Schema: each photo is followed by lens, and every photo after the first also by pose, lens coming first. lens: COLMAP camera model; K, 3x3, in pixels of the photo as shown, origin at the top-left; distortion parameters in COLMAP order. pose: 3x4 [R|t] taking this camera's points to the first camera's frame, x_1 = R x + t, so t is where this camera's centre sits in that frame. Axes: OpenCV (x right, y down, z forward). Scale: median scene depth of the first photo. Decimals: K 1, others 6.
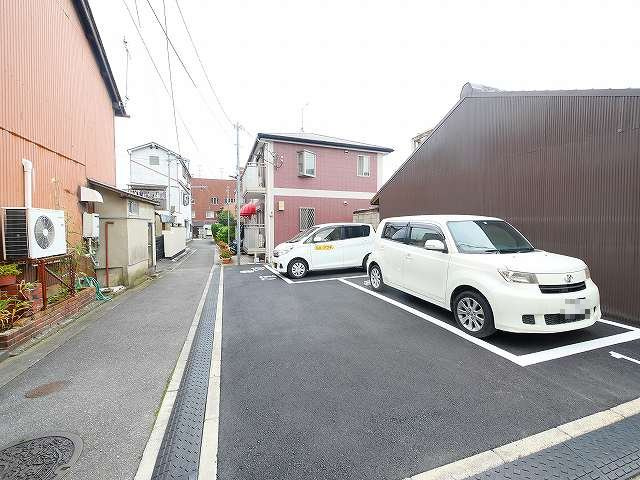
lens RADIAL K [[268.7, 0, 319.7], [0, 268.7, 236.2], [0, 0, 1]] dist [-0.007996, 0.000940]
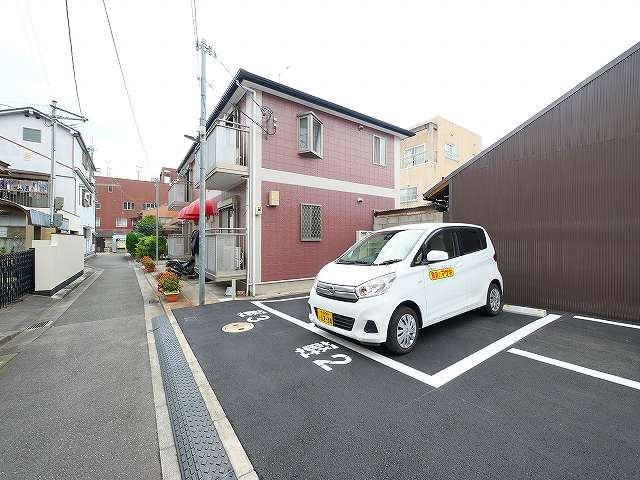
lens RADIAL K [[268.7, 0, 320.0], [0, 268.7, 236.6], [0, 0, 1]] dist [-0.007996, 0.000940]
pose [[0.967318, 0.004186, 0.253533, -0.302031], [0.006855, 0.999066, -0.042652, -0.002828], [-0.253475, 0.042996, 0.966386, 0.613469]]
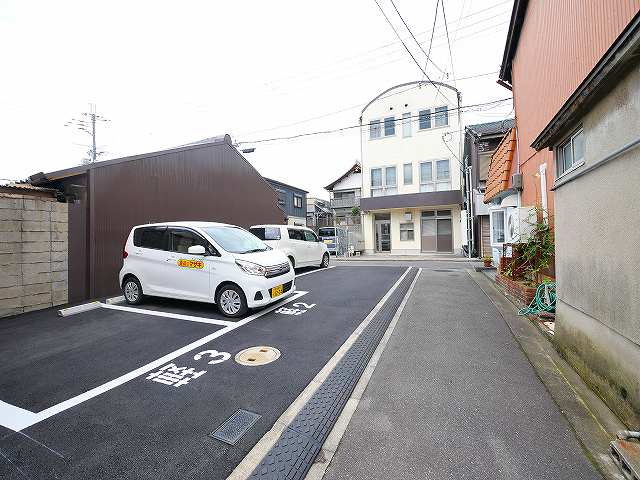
lens RADIAL K [[268.7, 0, 320.0], [0, 268.7, 236.1], [0, 0, 1]] dist [-0.007996, 0.000940]
pose [[-0.723632, 0.025388, 0.689719, -0.650828], [0.042905, 0.999045, 0.008240, -0.008609], [-0.688852, 0.035555, -0.724030, 1.402223]]
